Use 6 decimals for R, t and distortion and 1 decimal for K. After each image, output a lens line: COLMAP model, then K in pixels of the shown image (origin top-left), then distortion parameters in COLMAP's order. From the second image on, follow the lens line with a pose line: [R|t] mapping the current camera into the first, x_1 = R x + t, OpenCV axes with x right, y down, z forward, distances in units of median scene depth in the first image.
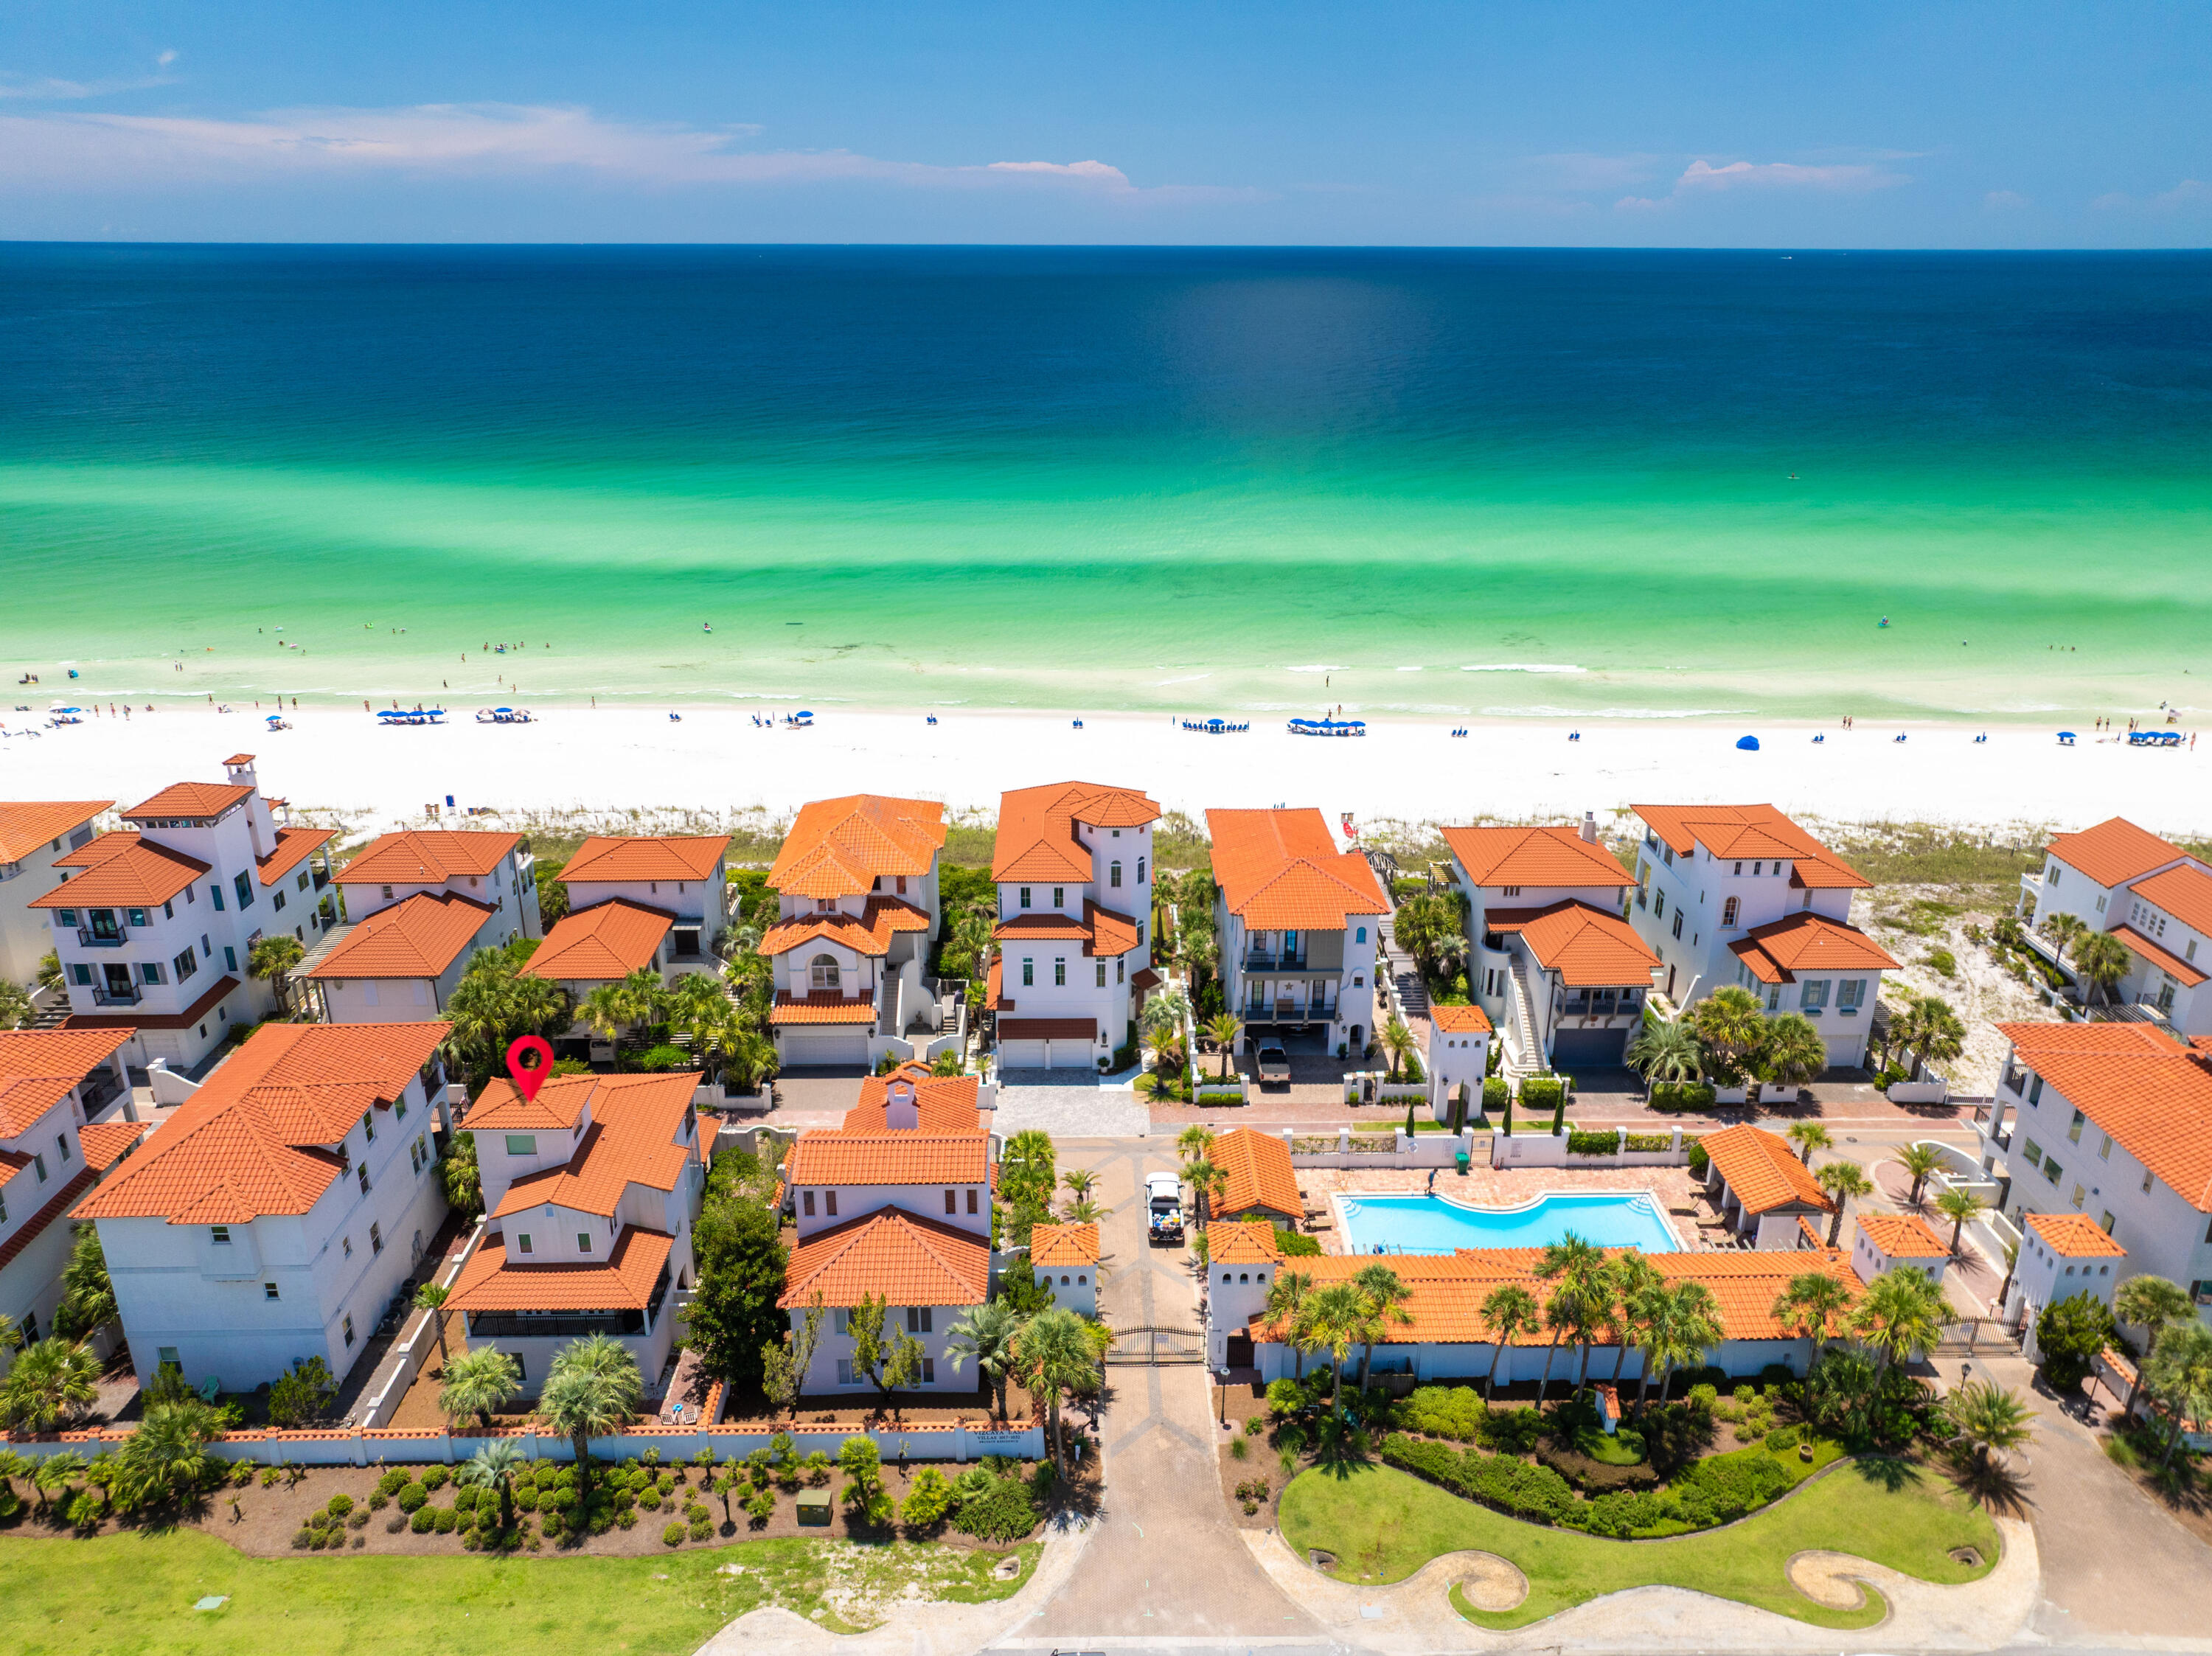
lens RADIAL K [[1550.1, 0, 1109.2], [0, 1550.1, 825.8], [0, 0, 1]] dist [0.000589, 0.002479]
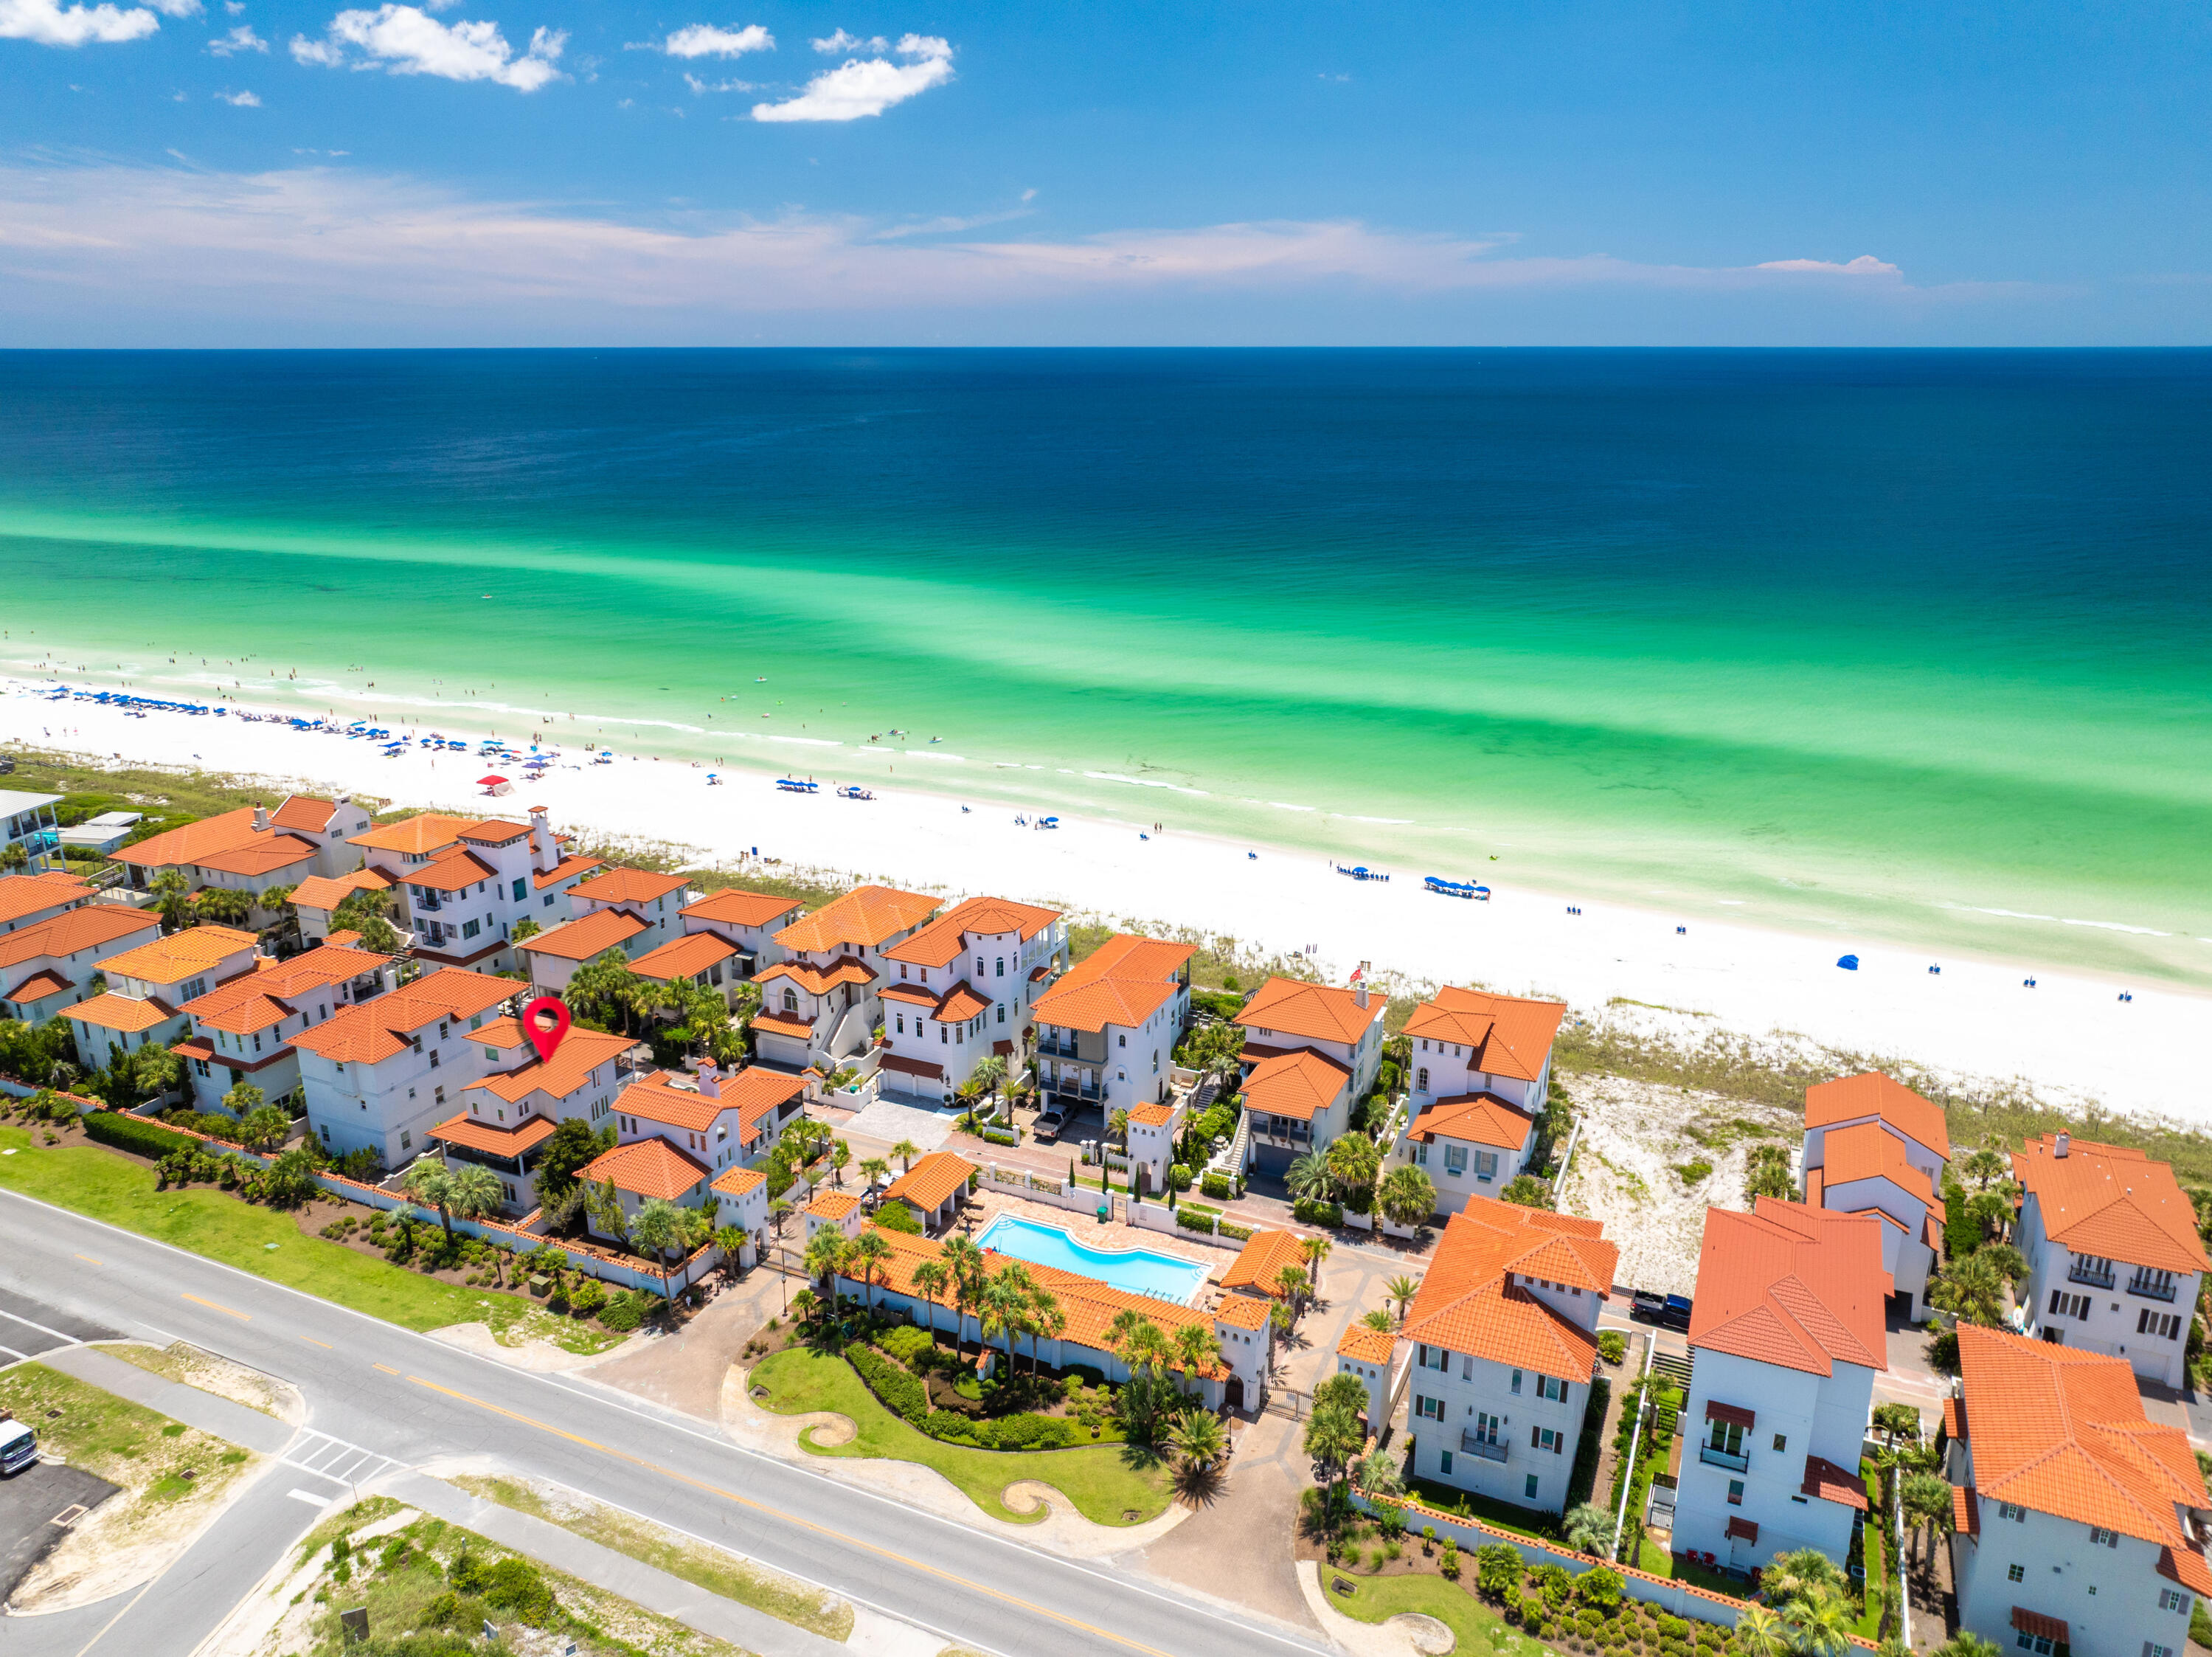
lens RADIAL K [[1541.9, 0, 1109.0], [0, 1541.9, 832.4], [0, 0, 1]] dist [0.009354, -0.017716]
pose [[0.902241, 0.126935, -0.412128, 0.694460], [-0.148714, 0.988656, -0.021063, -0.079857], [0.404779, 0.080293, 0.910883, -0.237681]]
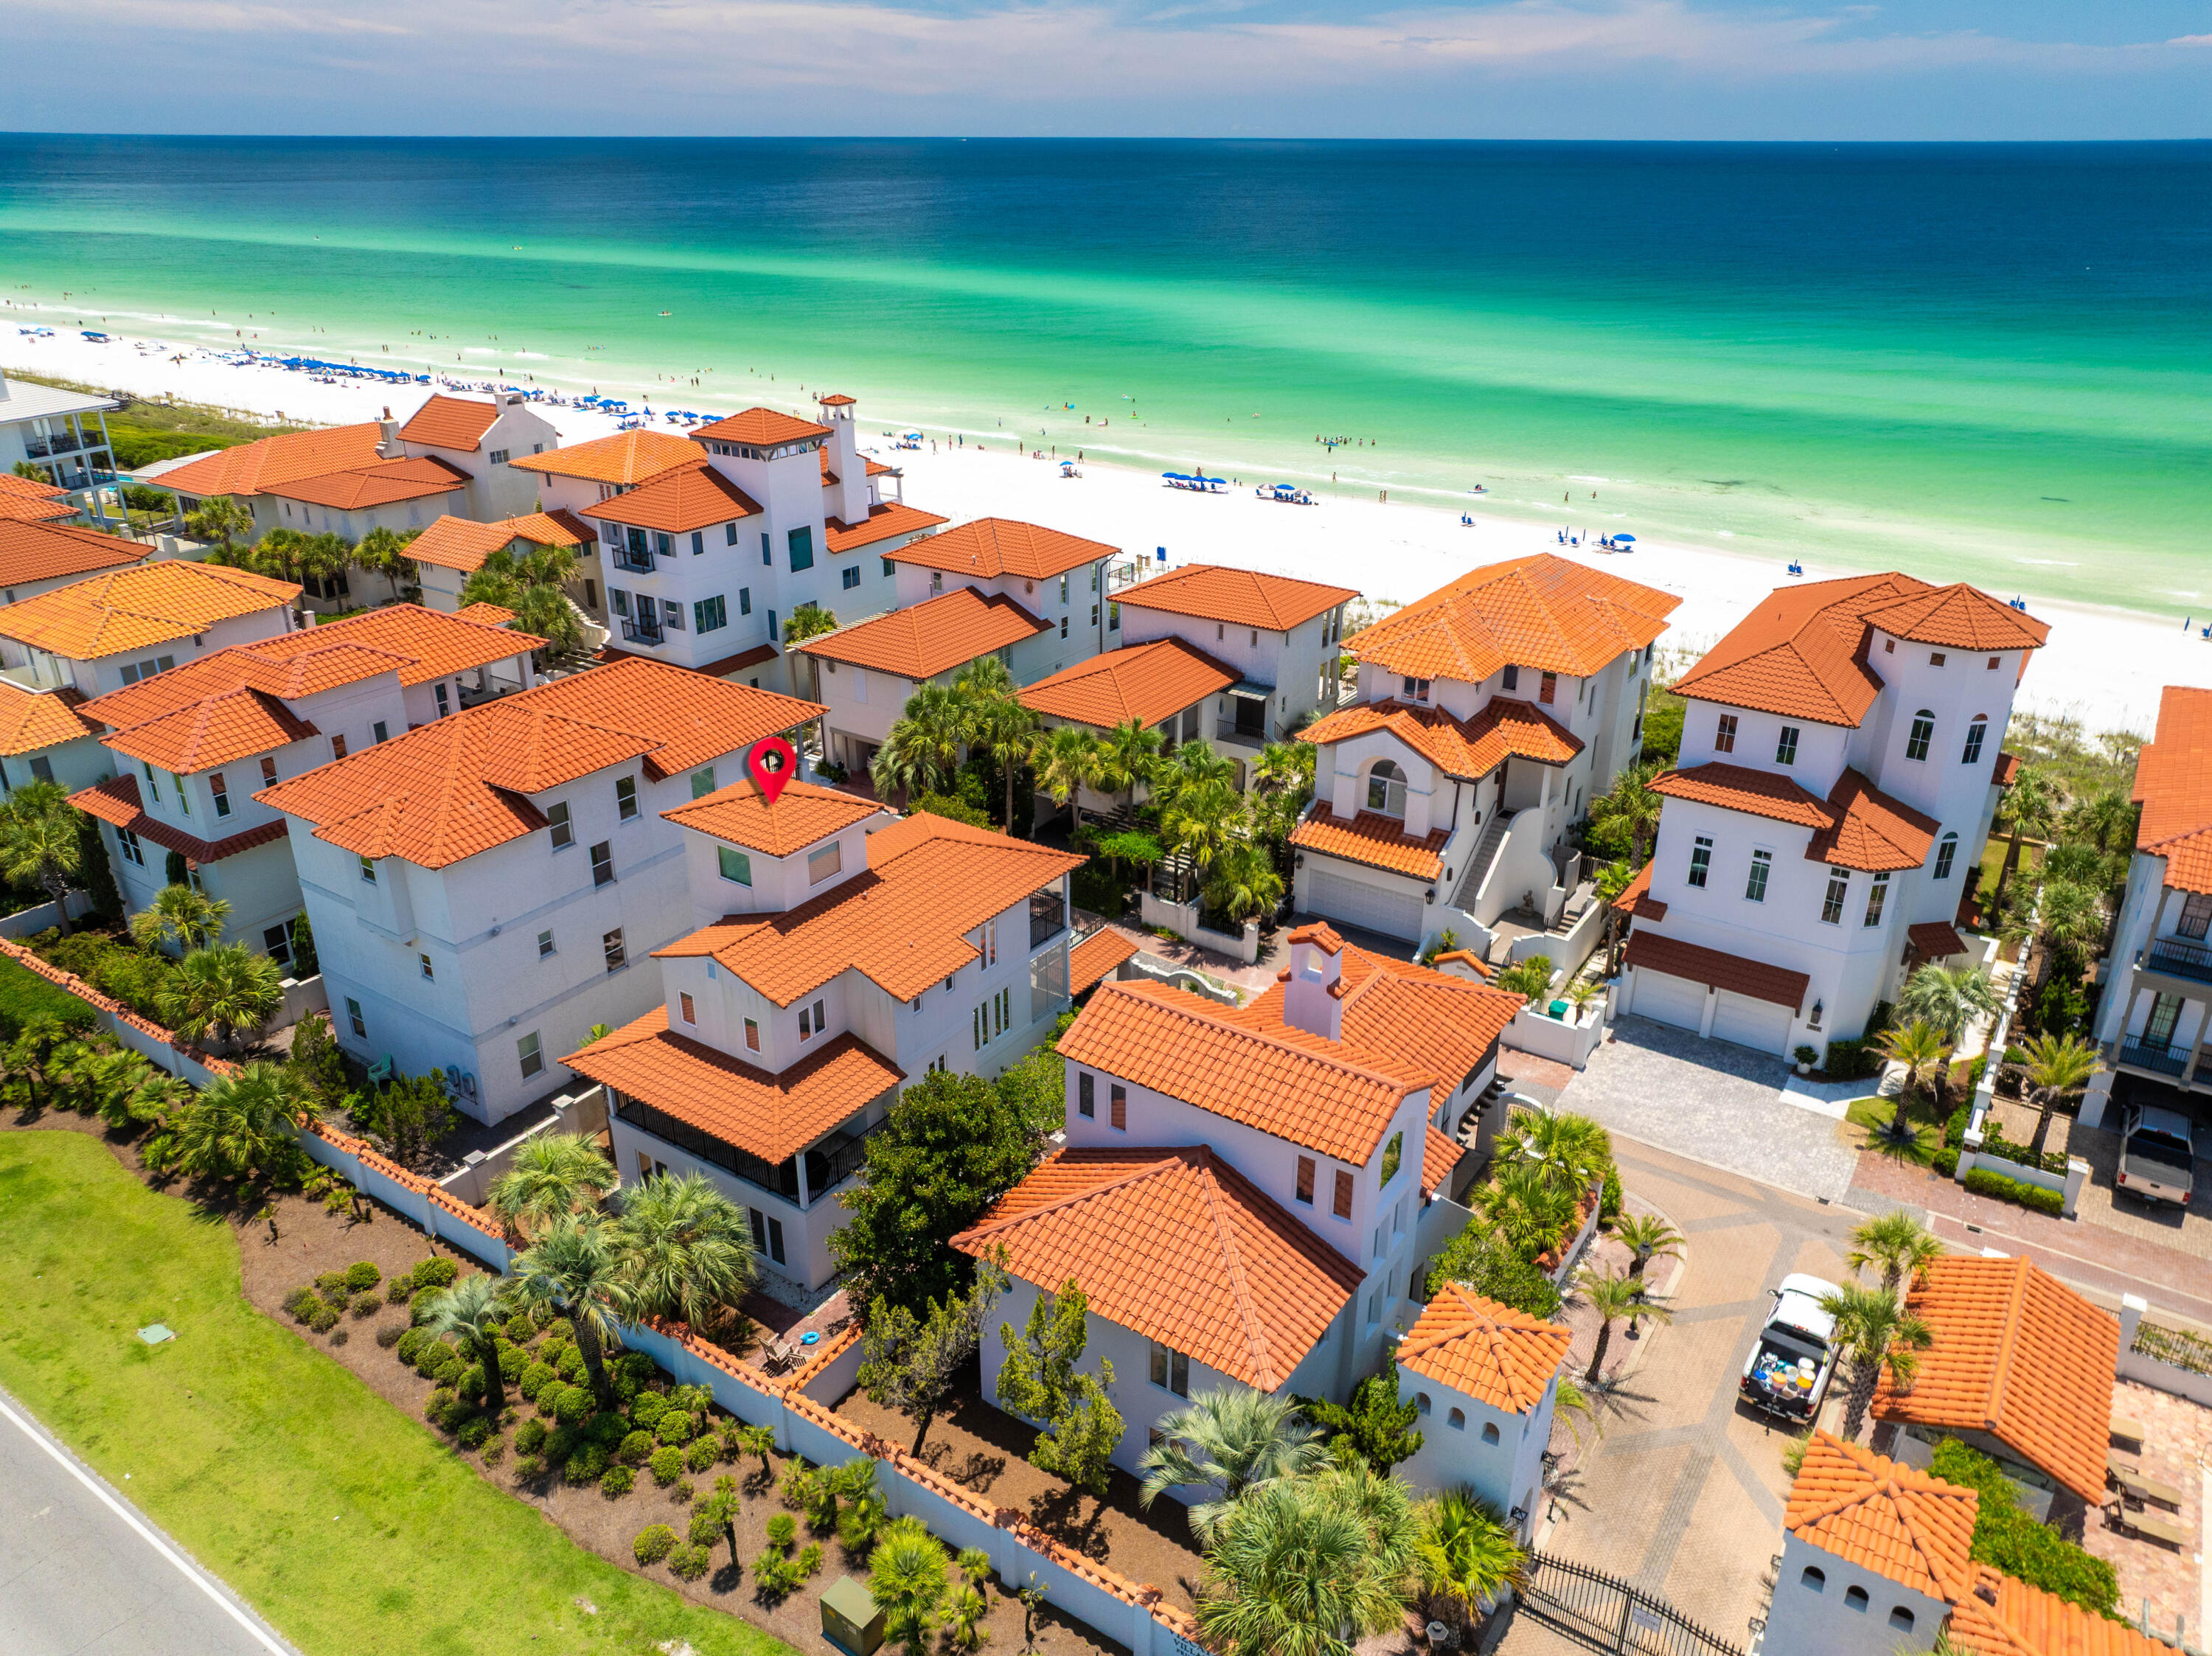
lens RADIAL K [[1556.4, 0, 1106.0], [0, 1556.4, 828.0], [0, 0, 1]] dist [0.007863, -0.002999]
pose [[0.816306, 0.234863, -0.527716, 0.070964], [-0.204956, 0.971930, 0.115523, 0.060786], [0.540035, 0.013856, 0.841528, 0.395533]]
